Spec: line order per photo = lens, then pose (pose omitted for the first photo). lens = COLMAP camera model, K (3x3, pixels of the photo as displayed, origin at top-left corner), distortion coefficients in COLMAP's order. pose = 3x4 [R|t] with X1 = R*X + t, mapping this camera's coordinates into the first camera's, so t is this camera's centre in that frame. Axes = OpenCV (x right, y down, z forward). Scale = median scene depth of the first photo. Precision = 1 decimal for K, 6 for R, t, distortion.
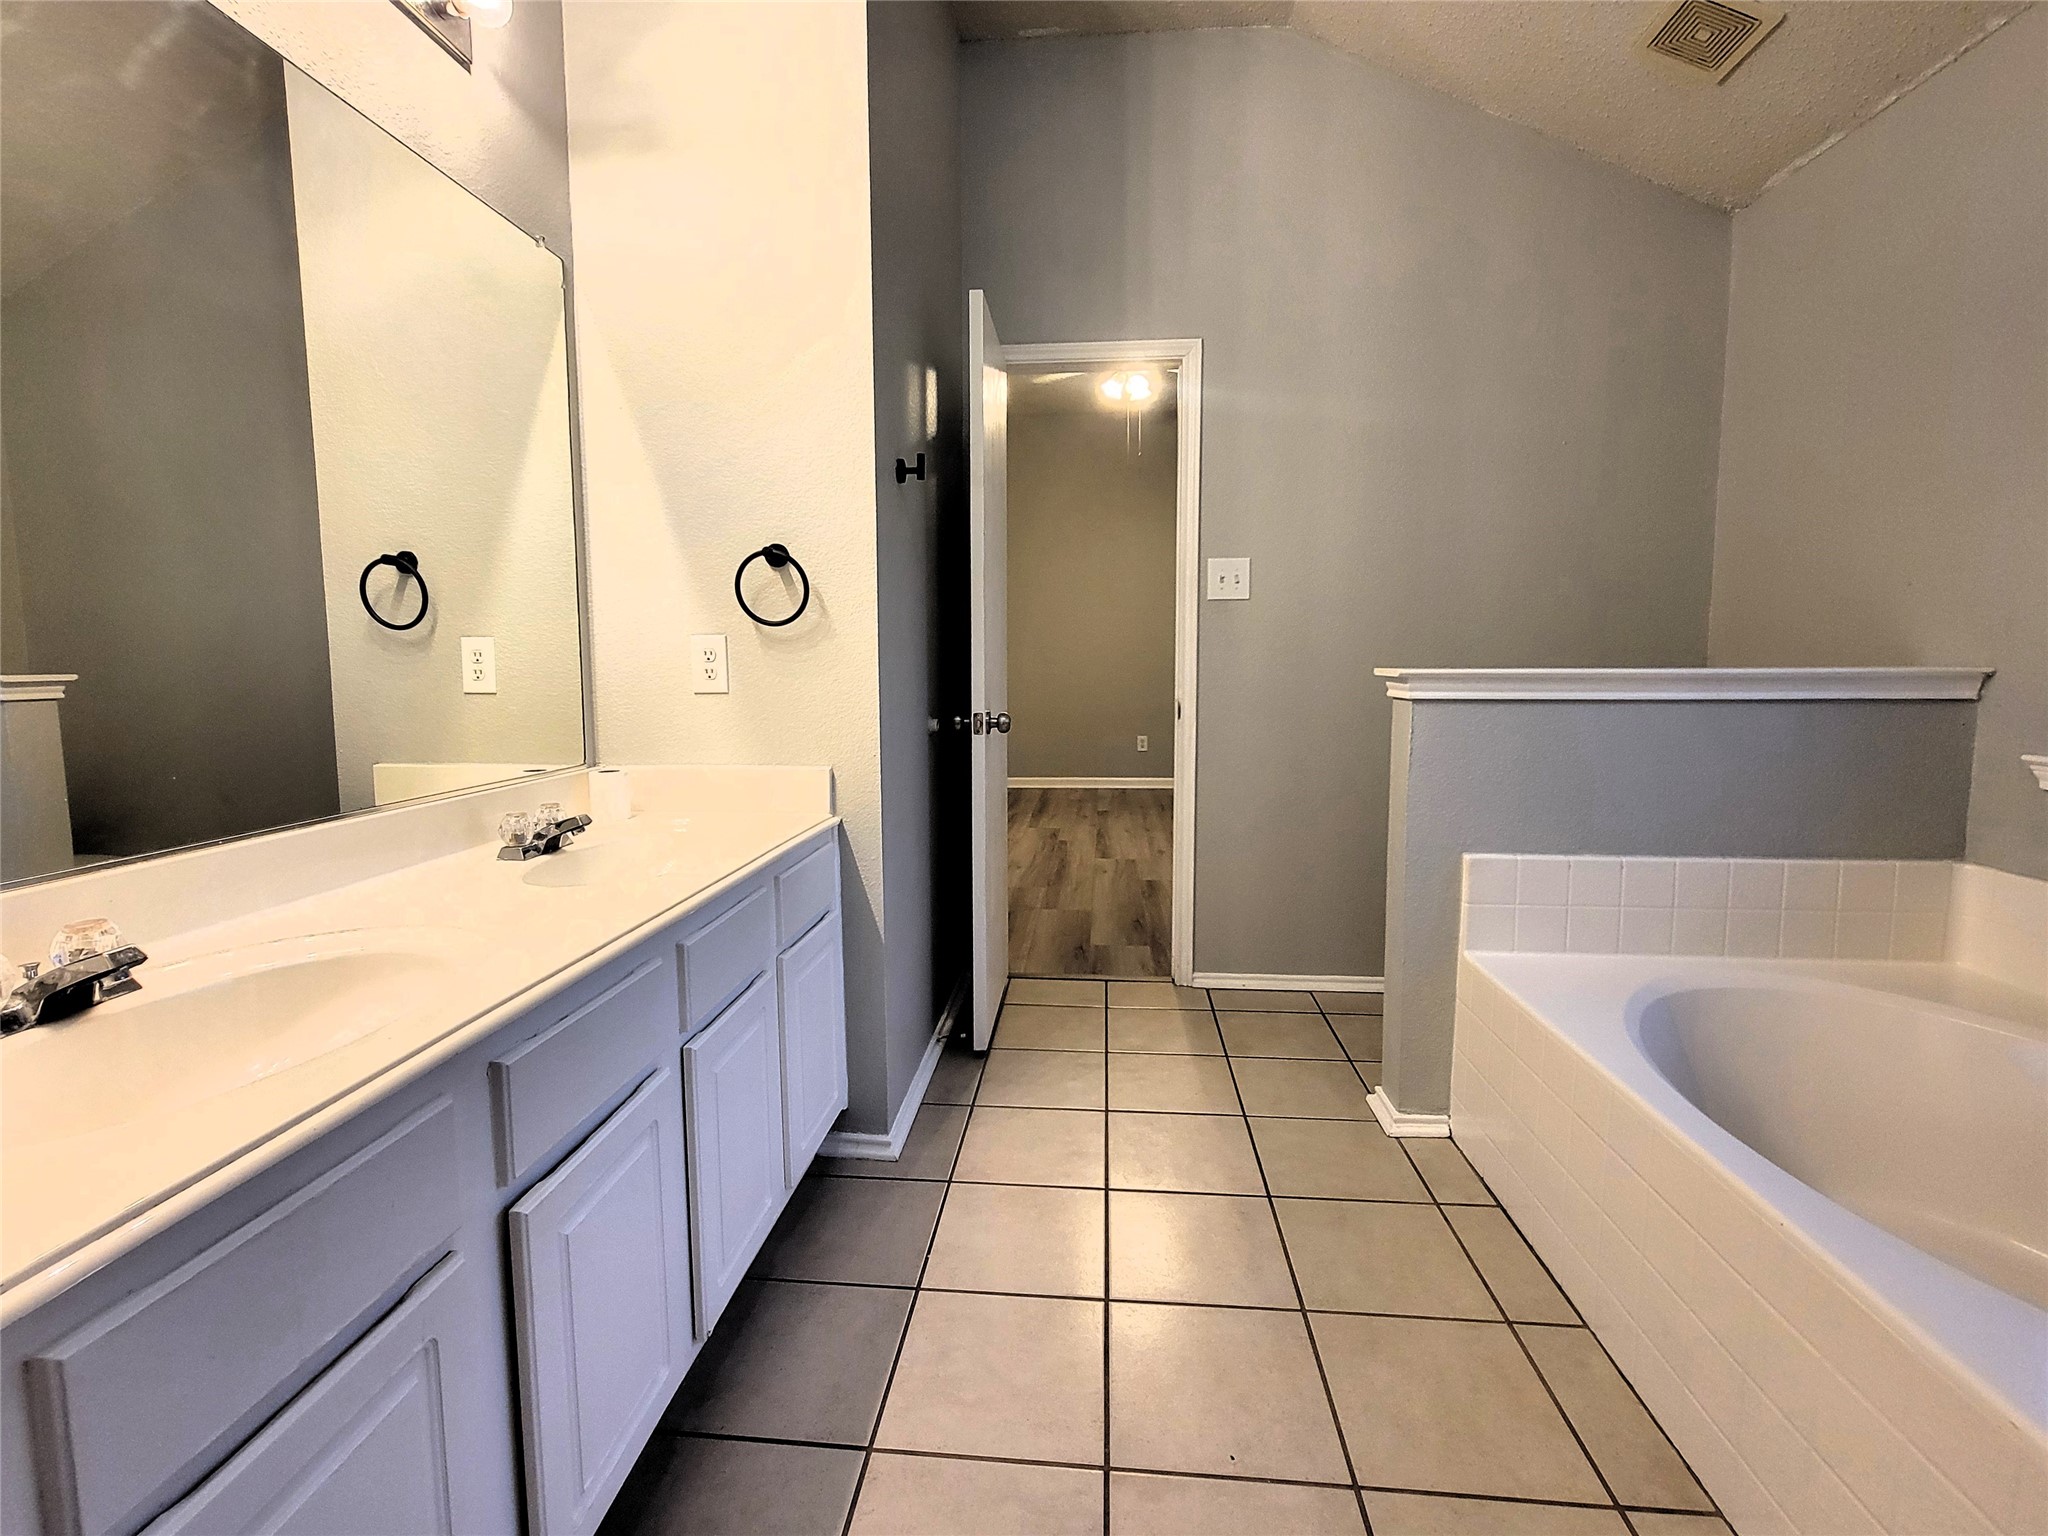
lens RADIAL K [[892.7, 0, 1020.6], [0, 892.7, 738.6], [0, 0, 1]] dist [0.000070, -0.000122]
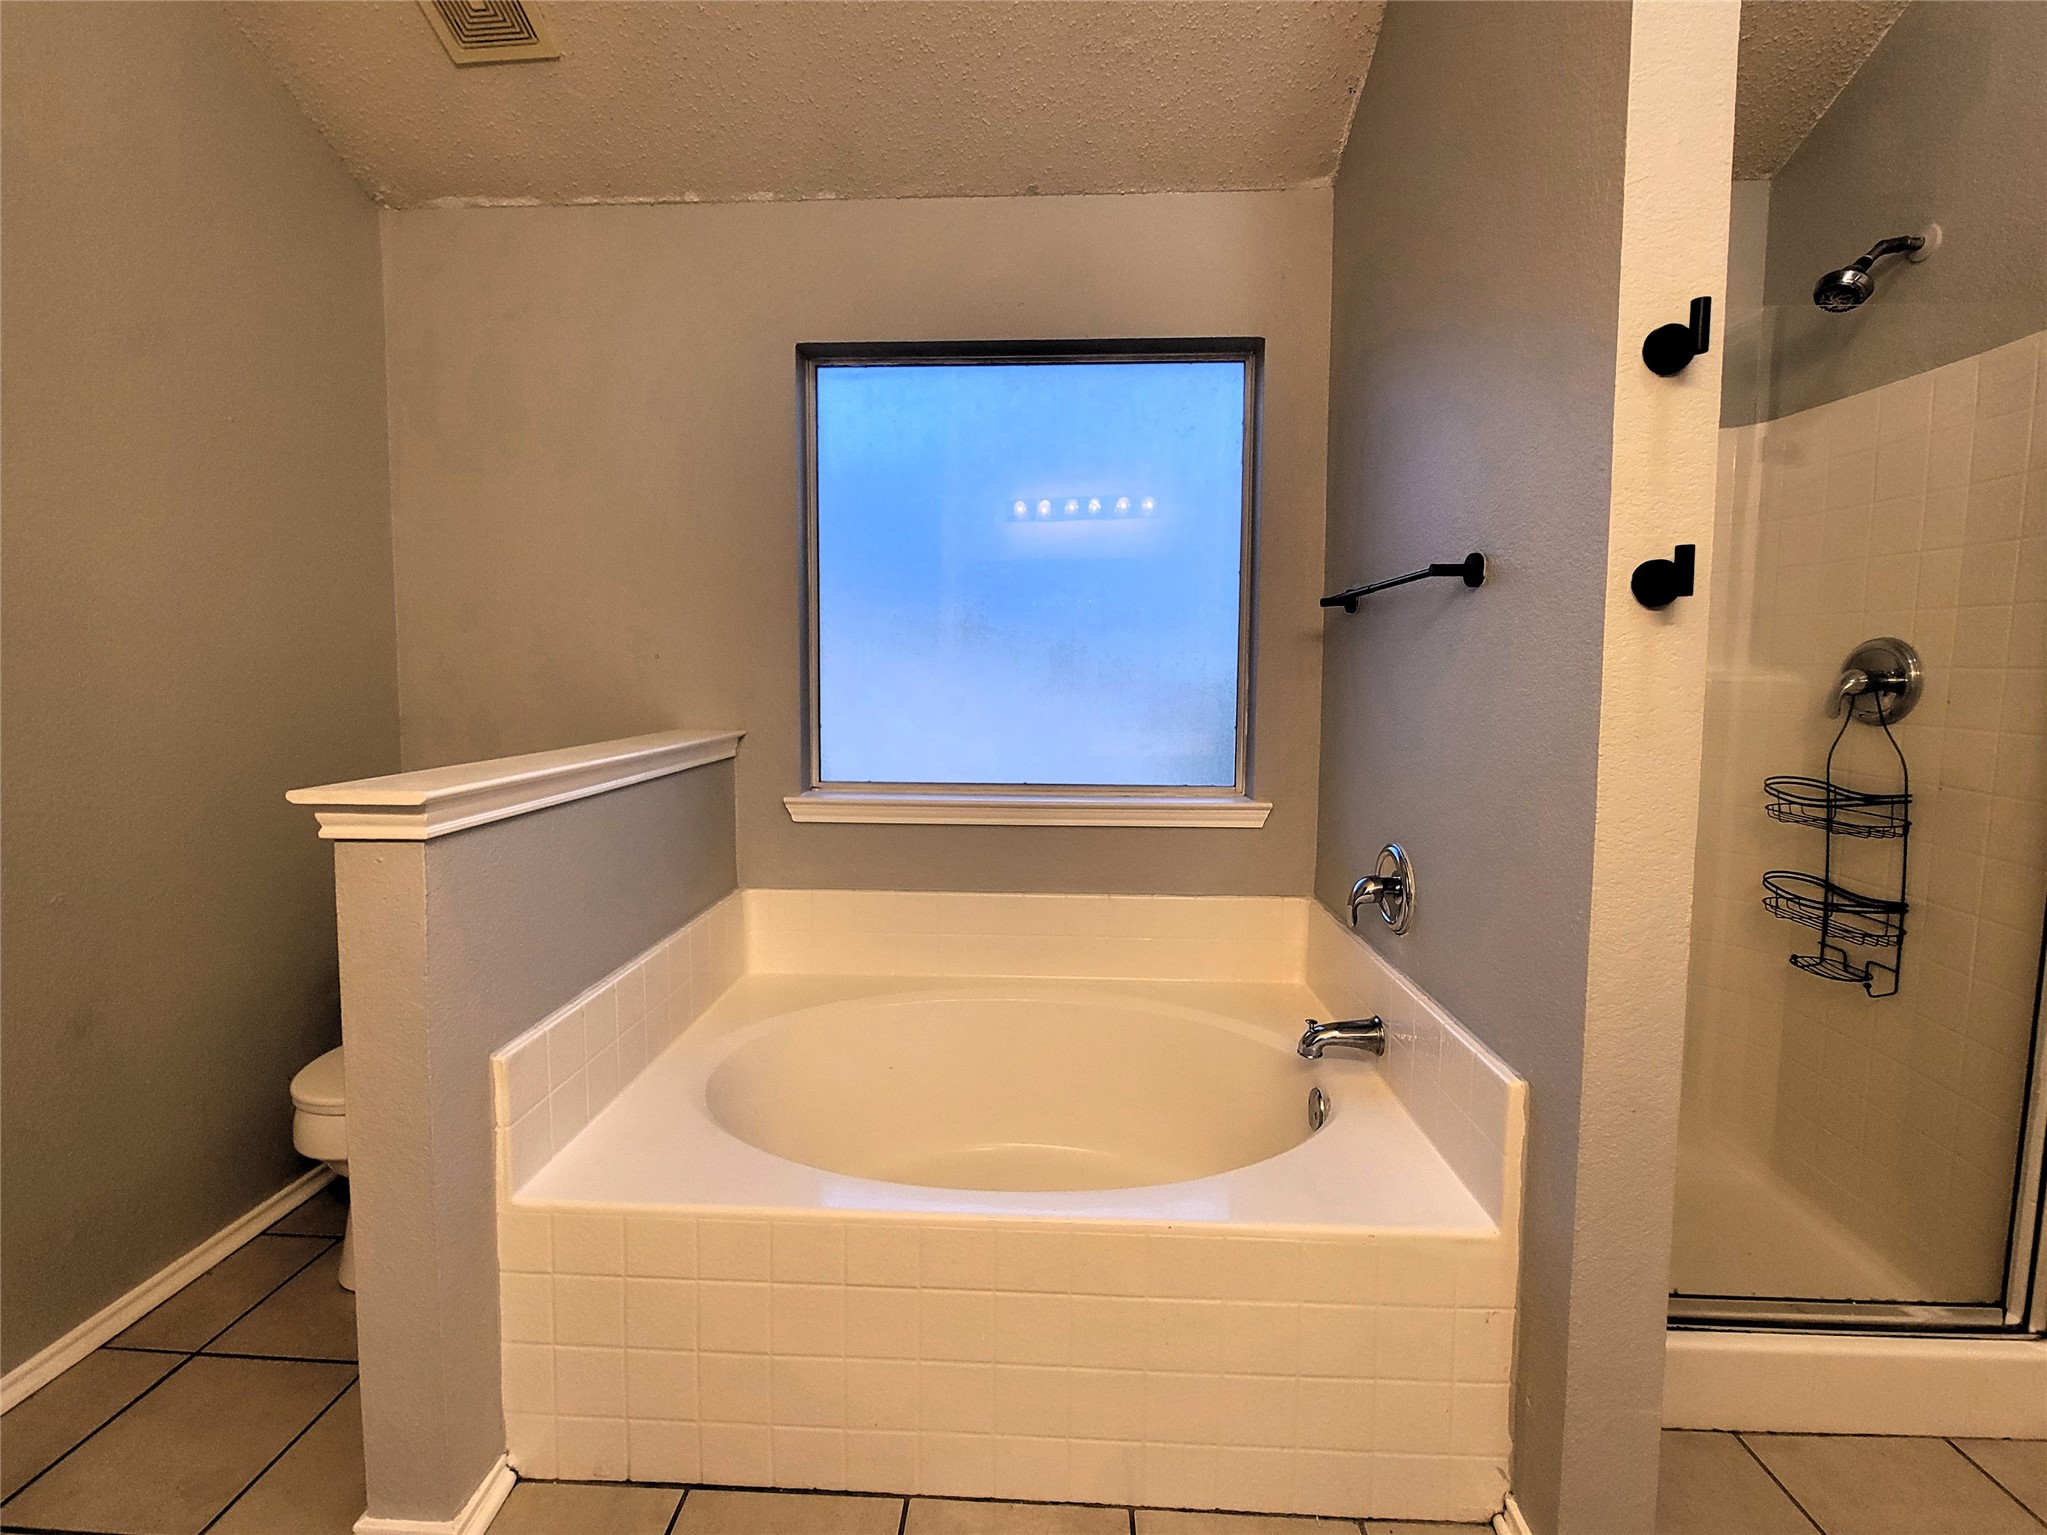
lens RADIAL K [[892.2, 0, 1020.1], [0, 892.2, 738.1], [0, 0, 1]] dist [0.000070, -0.000122]
pose [[-0.045923, -0.068140, 0.996618, -0.160413], [0.087446, 0.993567, 0.071961, -0.117108], [-0.995110, 0.090455, -0.039669, 0.622700]]
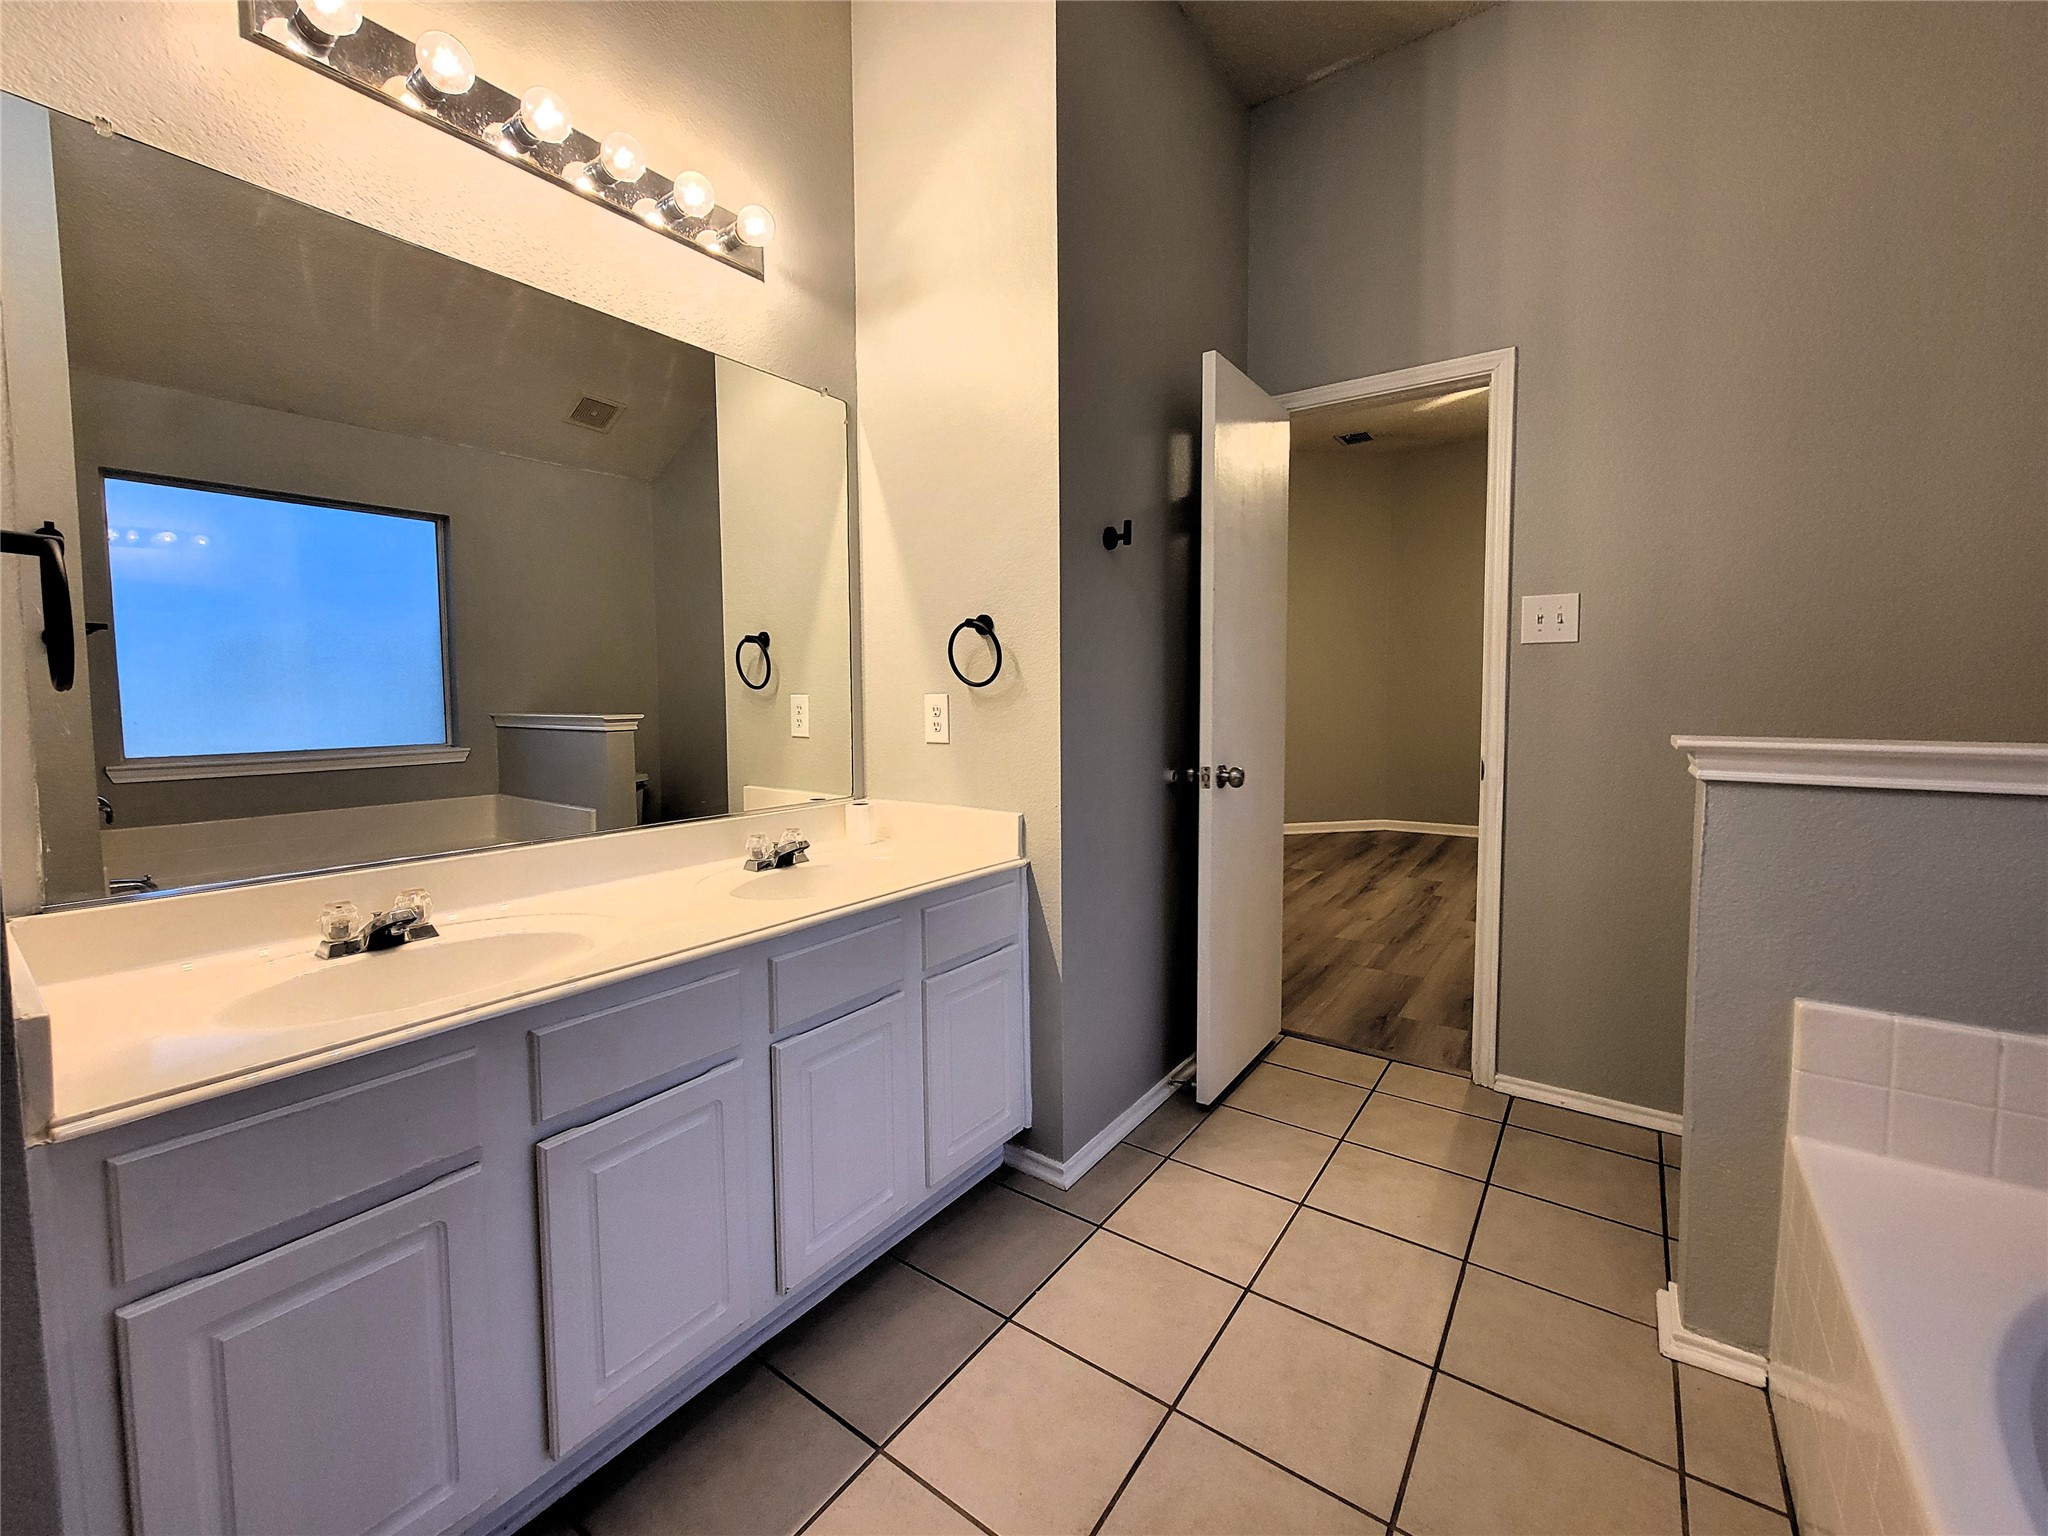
lens RADIAL K [[822.3, 0, 1029.6], [0, 822.3, 742.8], [0, 0, 1]] dist [-0.001119, -0.000139]
pose [[0.867228, 0.032413, -0.496855, 0.285460], [-0.045239, 0.998881, -0.013799, -0.040060], [0.495852, 0.034444, 0.867724, 0.114596]]
